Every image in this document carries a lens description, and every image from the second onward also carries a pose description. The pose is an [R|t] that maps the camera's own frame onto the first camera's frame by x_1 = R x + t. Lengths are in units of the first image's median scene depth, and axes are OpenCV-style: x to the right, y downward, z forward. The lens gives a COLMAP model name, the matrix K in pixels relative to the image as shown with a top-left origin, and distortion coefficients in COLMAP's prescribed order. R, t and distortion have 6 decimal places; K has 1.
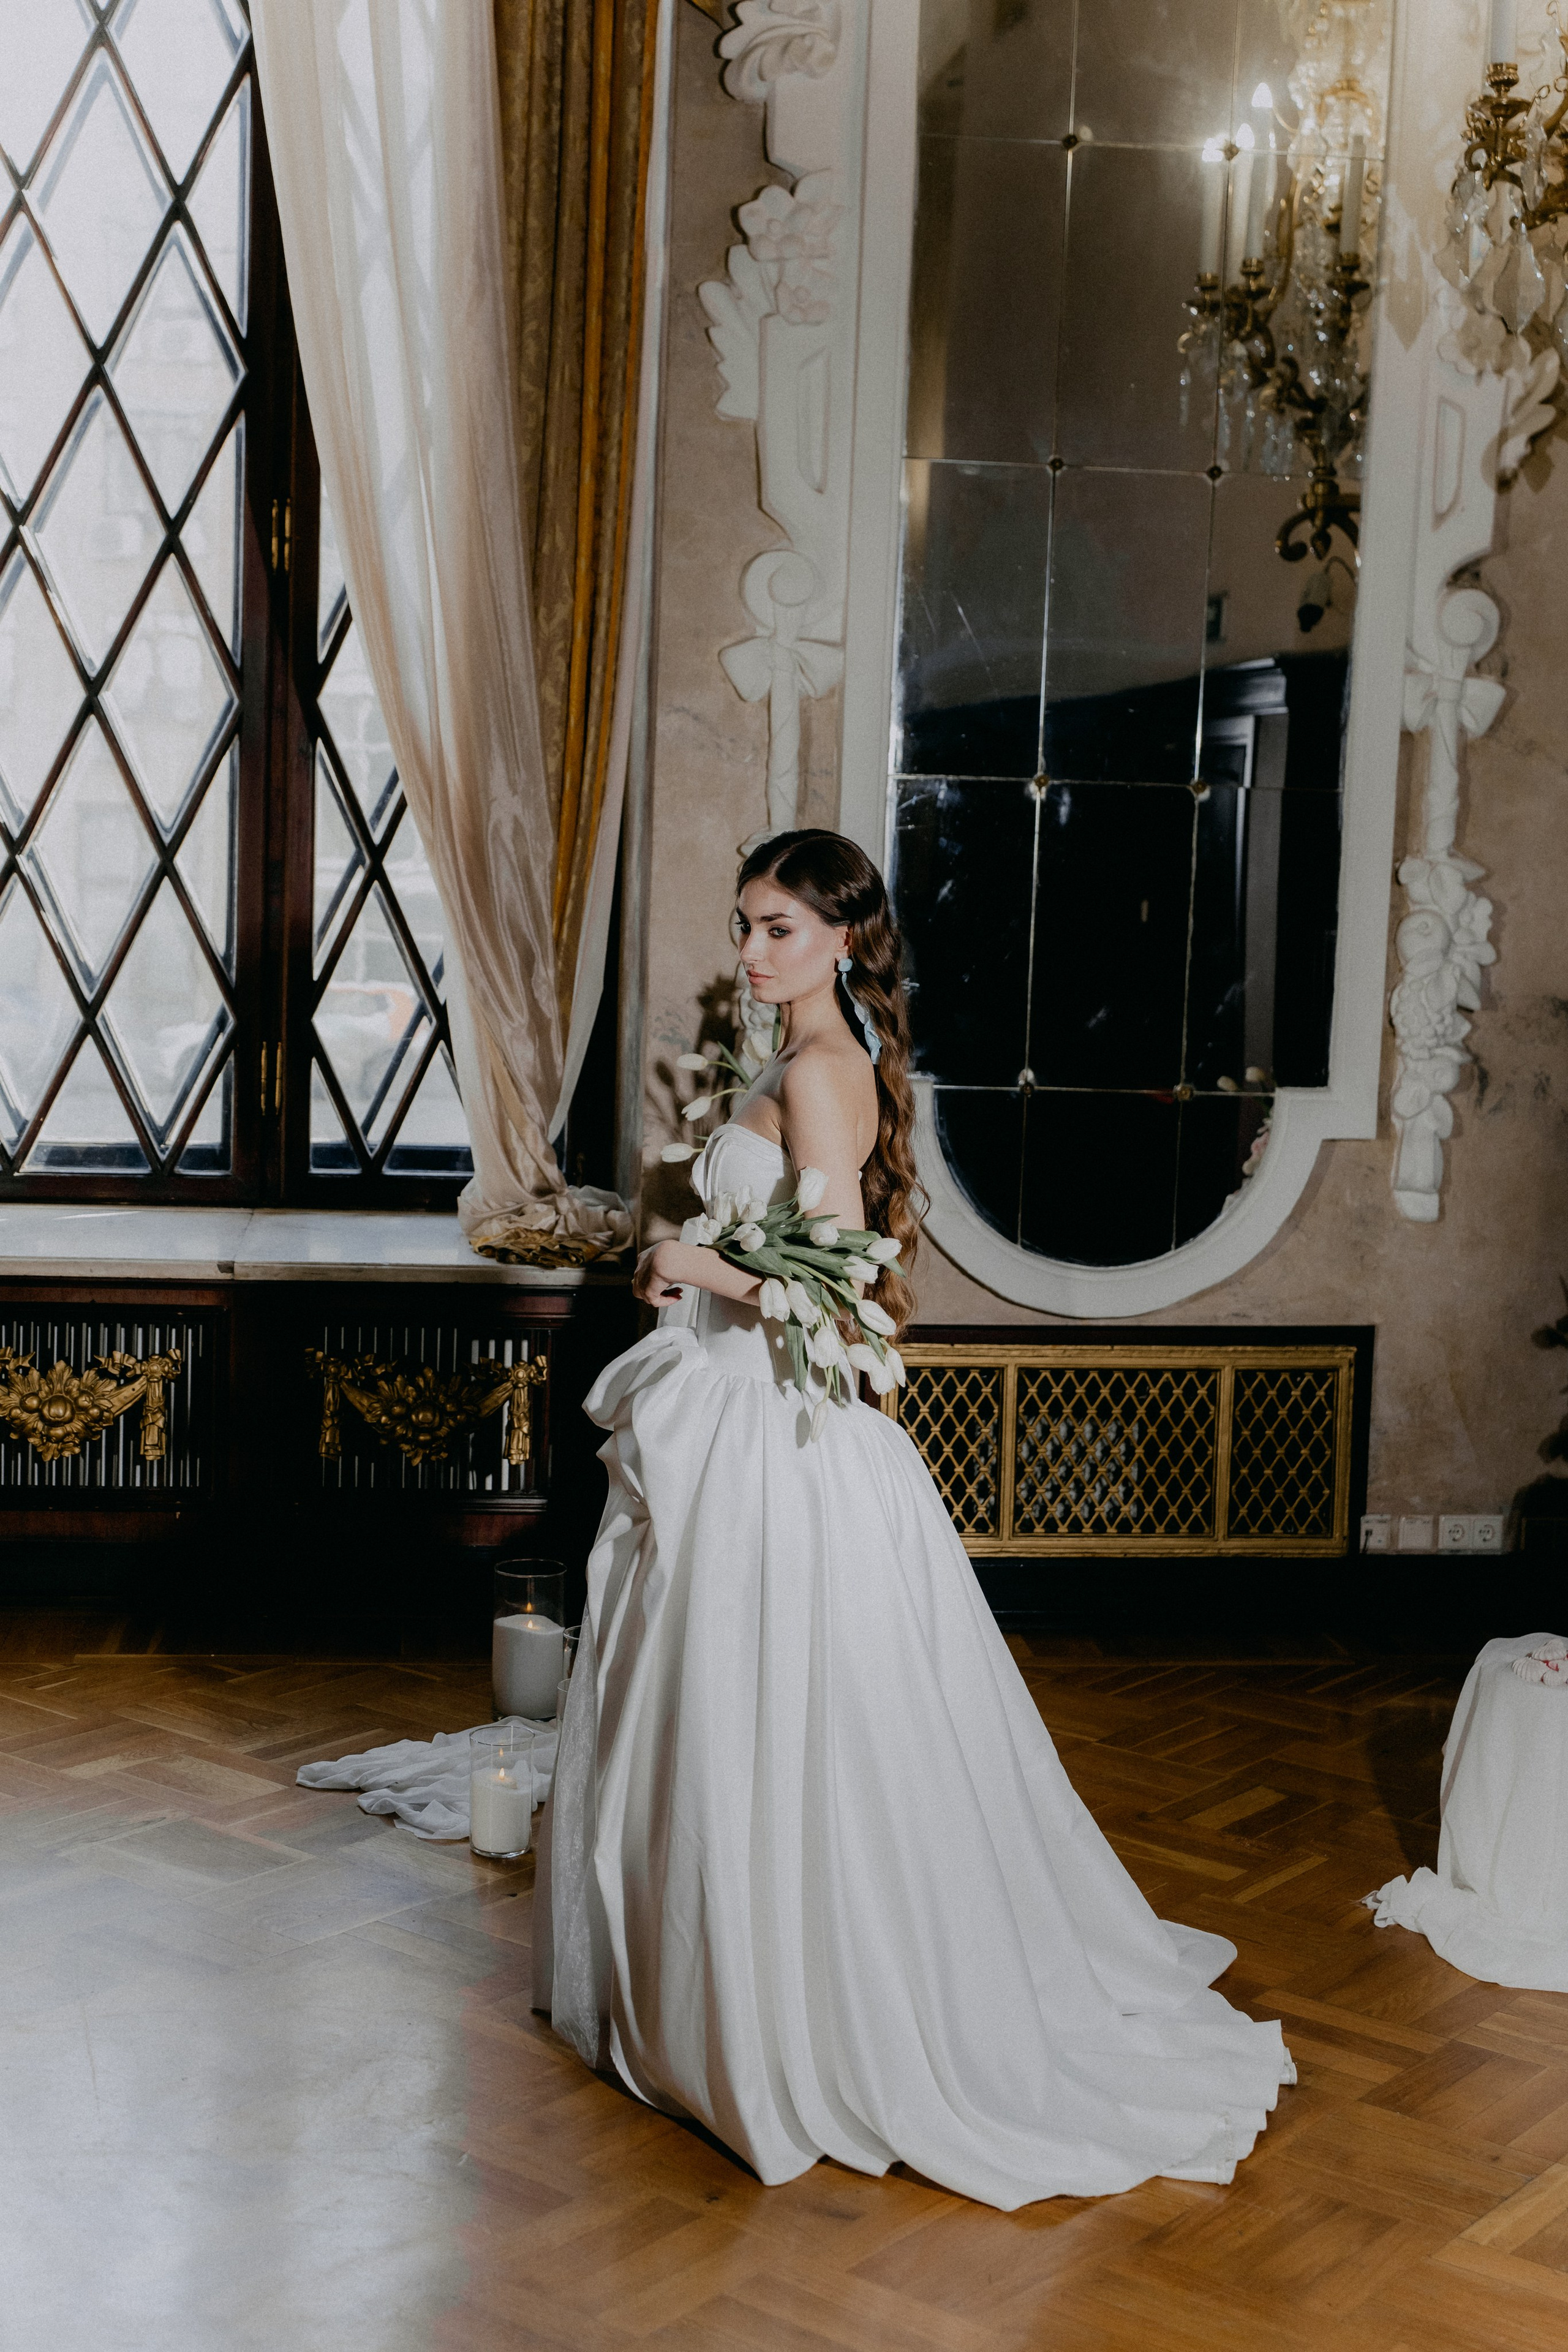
lens RADIAL K [[3213.3, 0, 765.2], [0, 3213.3, 1186.8], [0, 0, 1]] dist [0.028906, 0.000000]
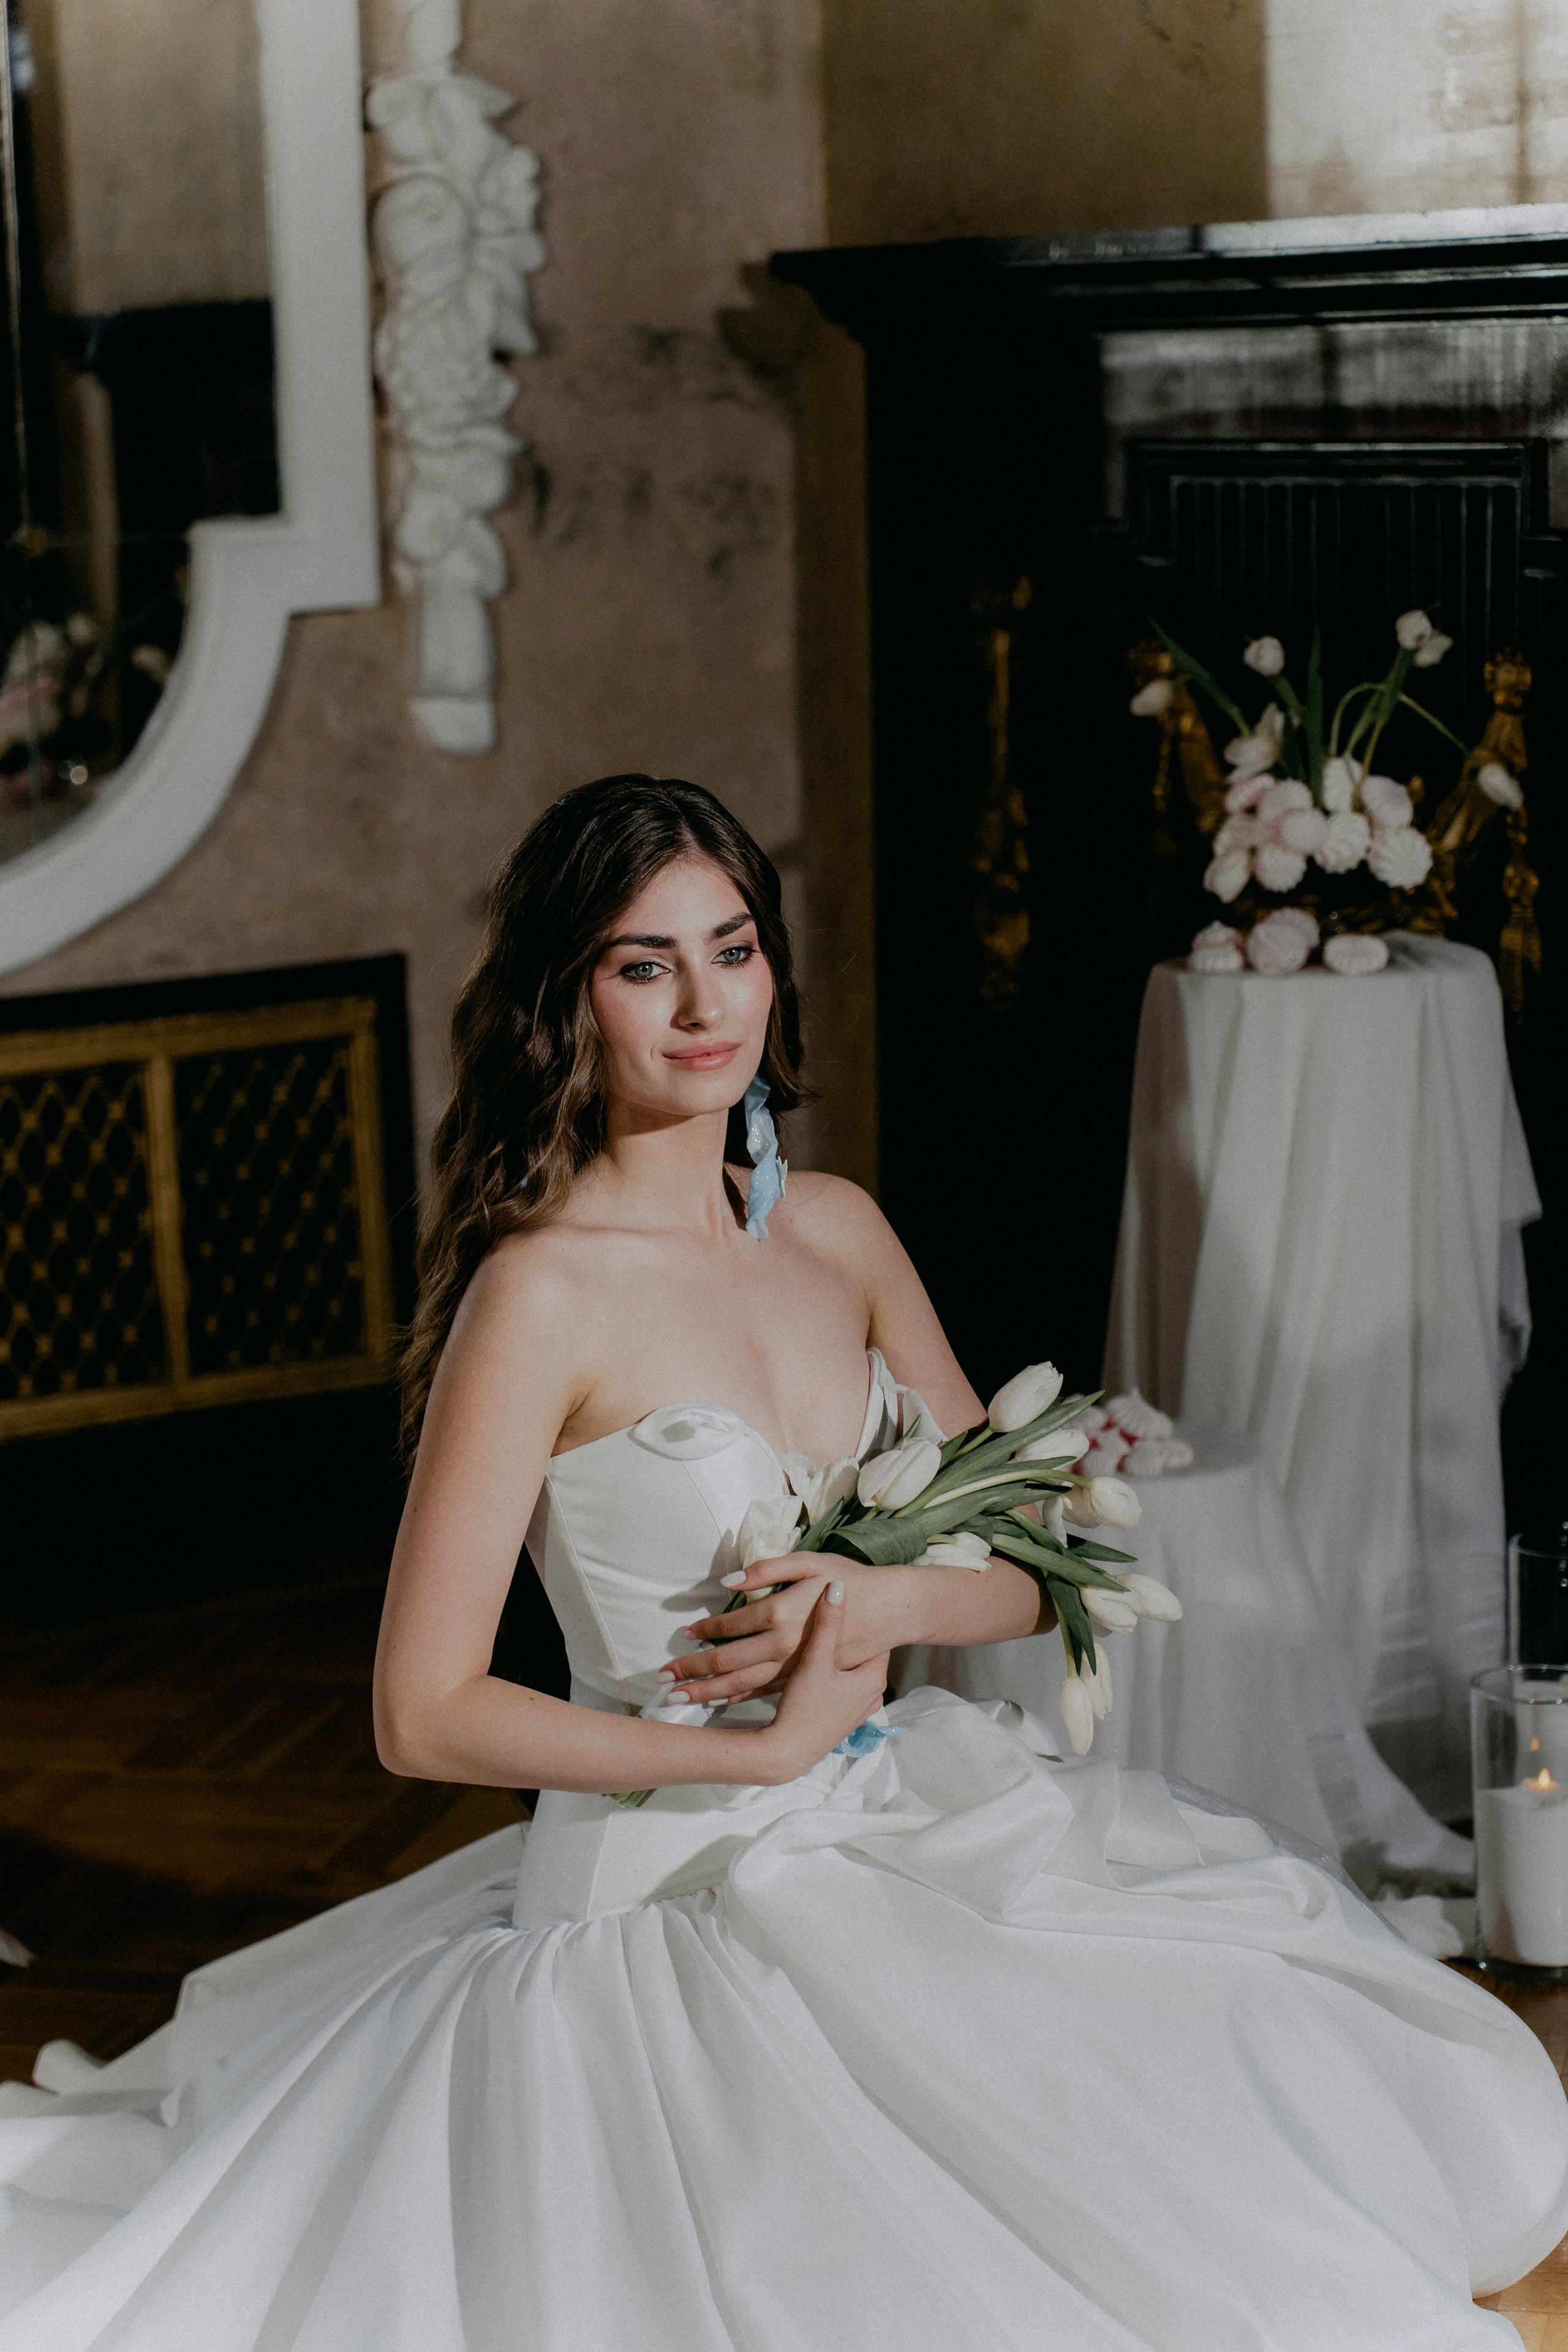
lens RADIAL K [[5105.1, 0, 796.8], [0, 5105.1, 1168.3], [0, 0, 1]] dist [-0.022542, 0.000000]
pose [[0.908021, -0.123356, 0.400351, -0.100107], [0.107335, 0.992269, 0.062296, 0.032833], [-0.404941, -0.013594, 0.914242, 0.185996]]
